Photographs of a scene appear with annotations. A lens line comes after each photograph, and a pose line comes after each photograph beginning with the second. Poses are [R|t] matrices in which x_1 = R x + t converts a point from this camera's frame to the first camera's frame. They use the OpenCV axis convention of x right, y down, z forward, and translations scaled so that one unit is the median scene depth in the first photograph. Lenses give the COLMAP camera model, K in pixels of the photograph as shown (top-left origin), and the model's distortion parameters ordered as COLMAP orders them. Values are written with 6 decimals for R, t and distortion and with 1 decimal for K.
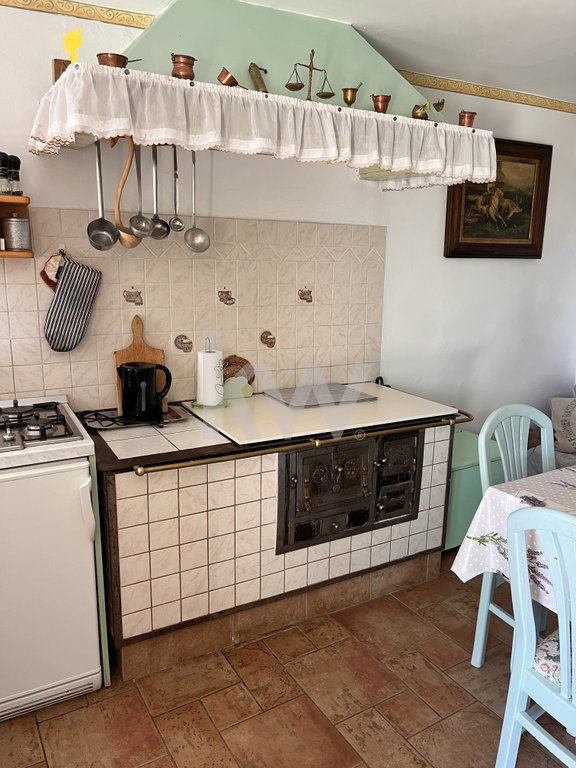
lens RADIAL K [[574.1, 0, 289.0], [0, 574.1, 384.1], [0, 0, 1]] dist [0.005972, -0.040111]
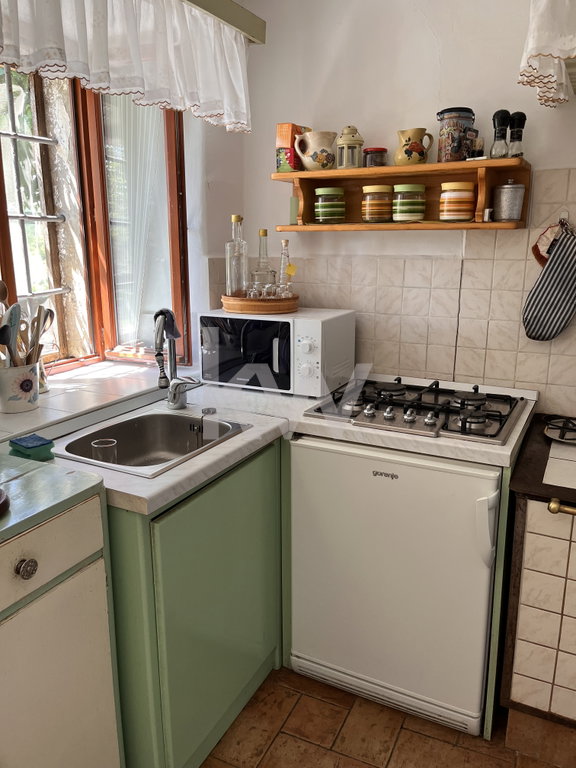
lens RADIAL K [[574.1, 0, 286.5], [0, 574.1, 377.3], [0, 0, 1]] dist [0.005972, -0.040111]
pose [[0.547884, 0.170882, -0.818916, 0.114903], [-0.165932, 0.981663, 0.093828, -0.022531], [0.819933, 0.084478, 0.566192, 0.242638]]
